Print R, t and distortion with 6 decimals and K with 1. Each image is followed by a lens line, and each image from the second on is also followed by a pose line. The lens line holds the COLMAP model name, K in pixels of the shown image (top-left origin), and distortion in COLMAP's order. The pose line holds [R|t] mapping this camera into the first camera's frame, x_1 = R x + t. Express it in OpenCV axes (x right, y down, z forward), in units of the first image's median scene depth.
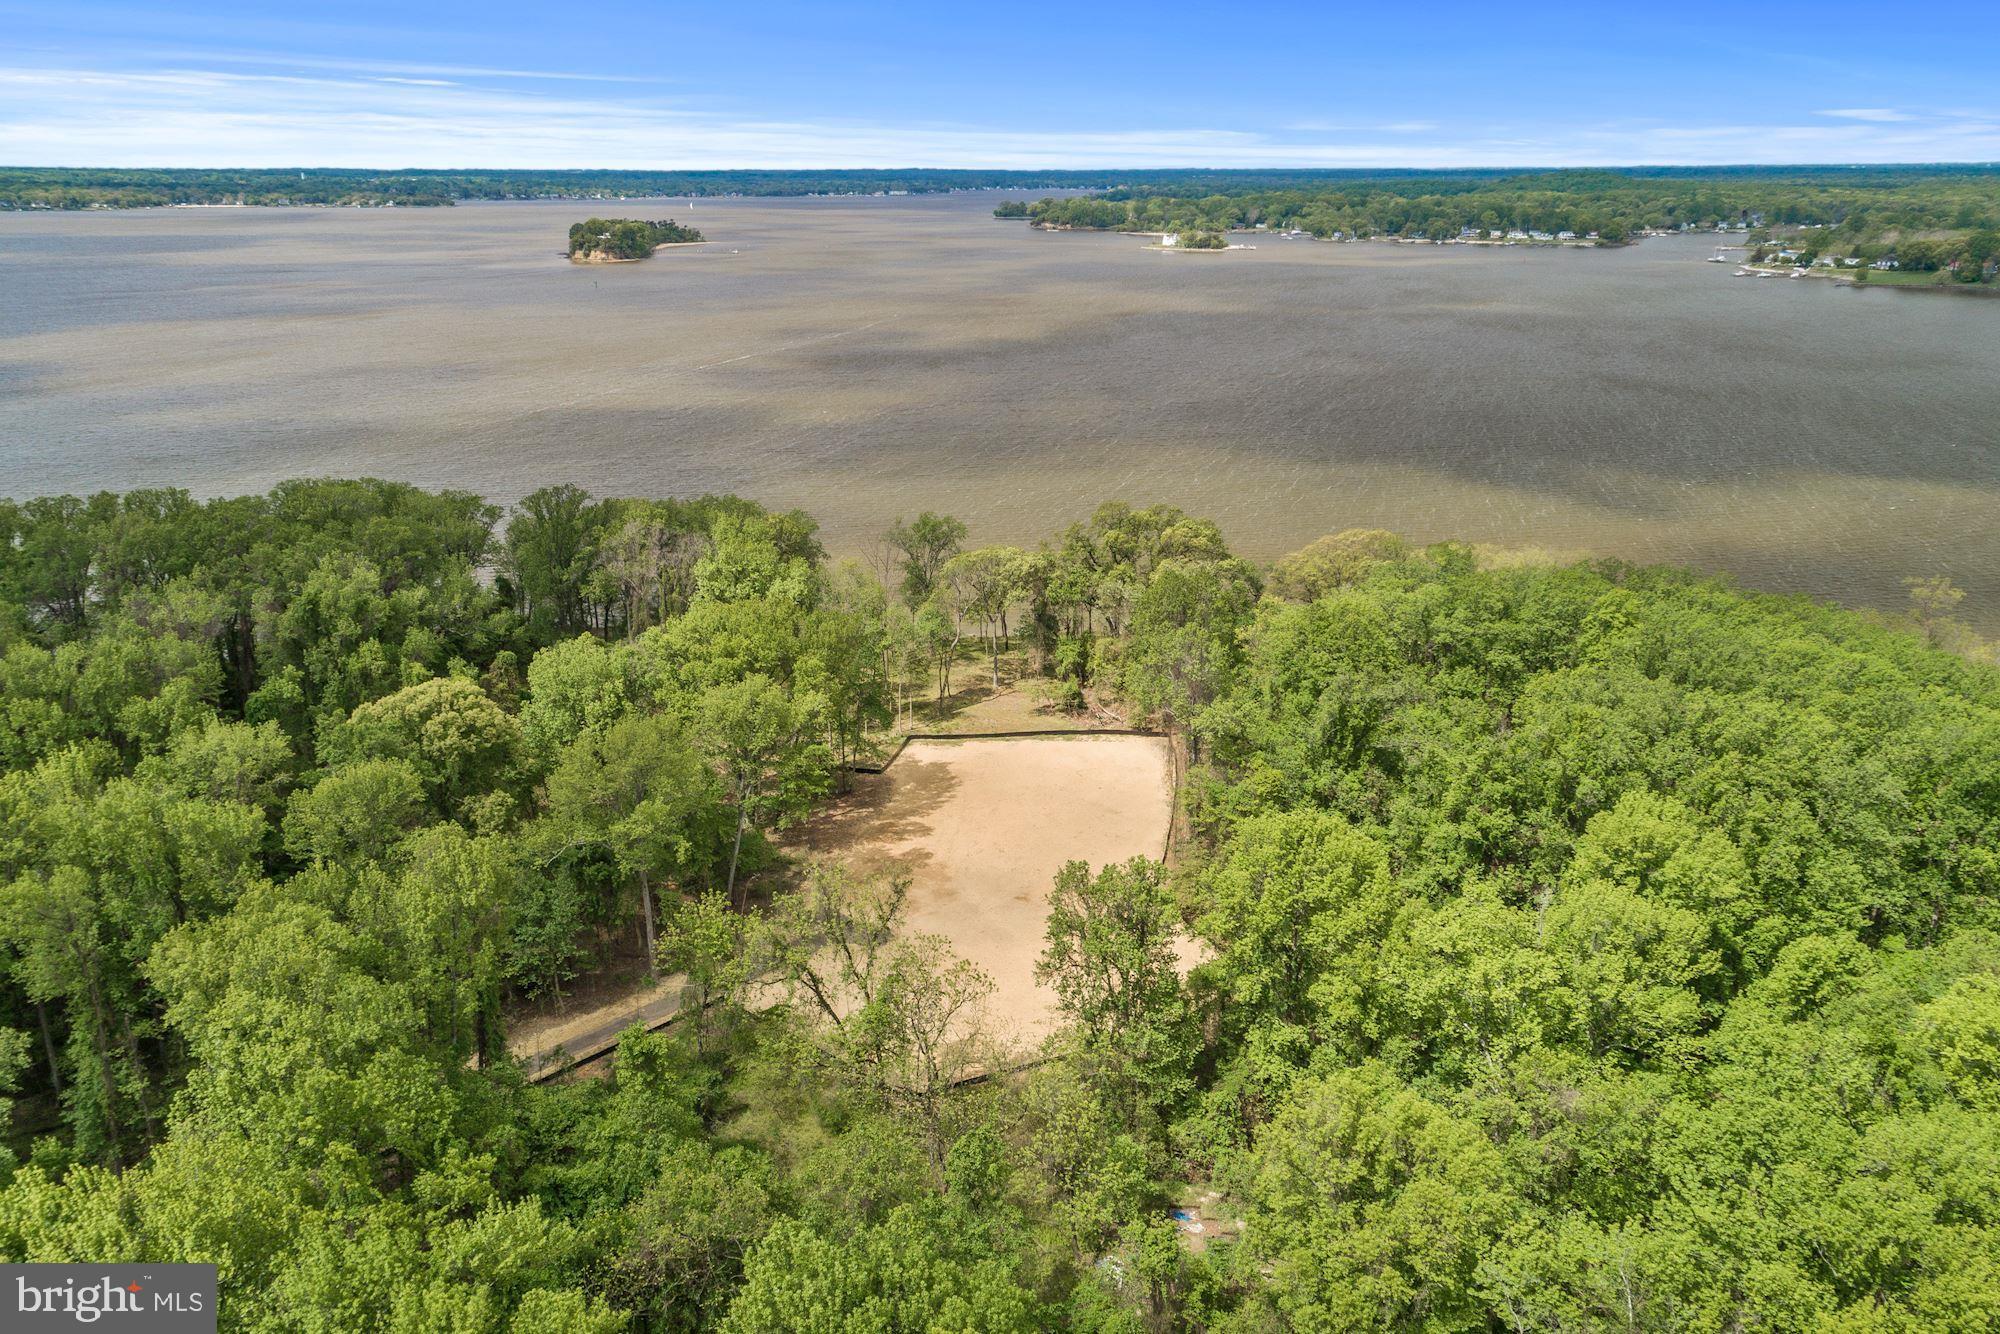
lens RADIAL K [[1506.4, 0, 1006.3], [0, 1506.4, 661.7], [0, 0, 1]] dist [0.016062, 0.014137]
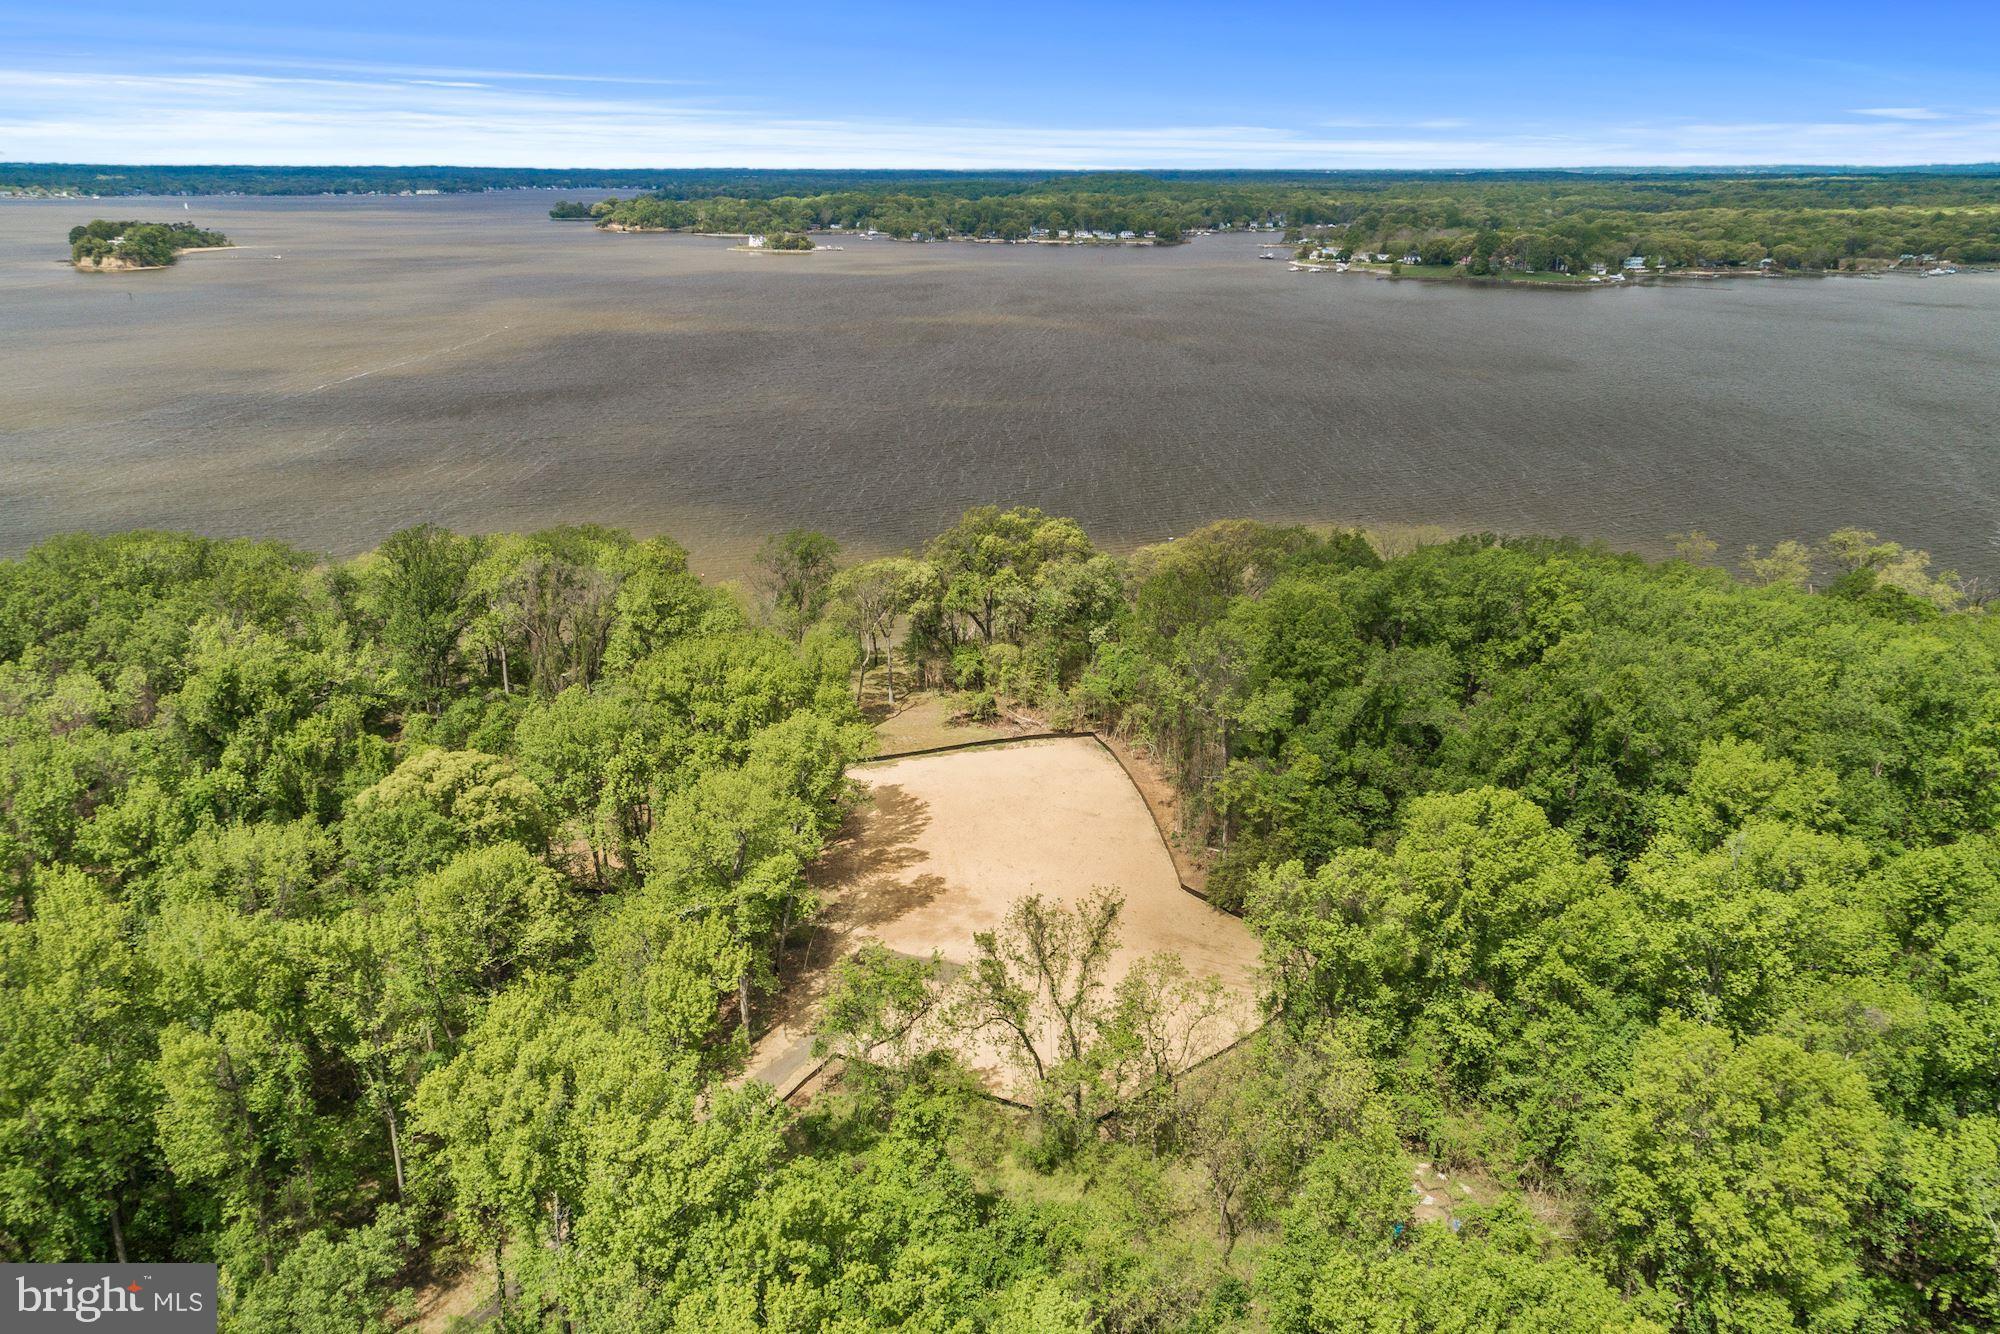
lens RADIAL K [[1506.4, 0, 1006.3], [0, 1506.4, 661.7], [0, 0, 1]] dist [0.016062, 0.014137]
pose [[0.958035, -0.085540, 0.273592, -0.292771], [0.085587, 0.996261, 0.011785, -0.021938], [-0.273577, 0.012125, 0.961774, 0.054466]]
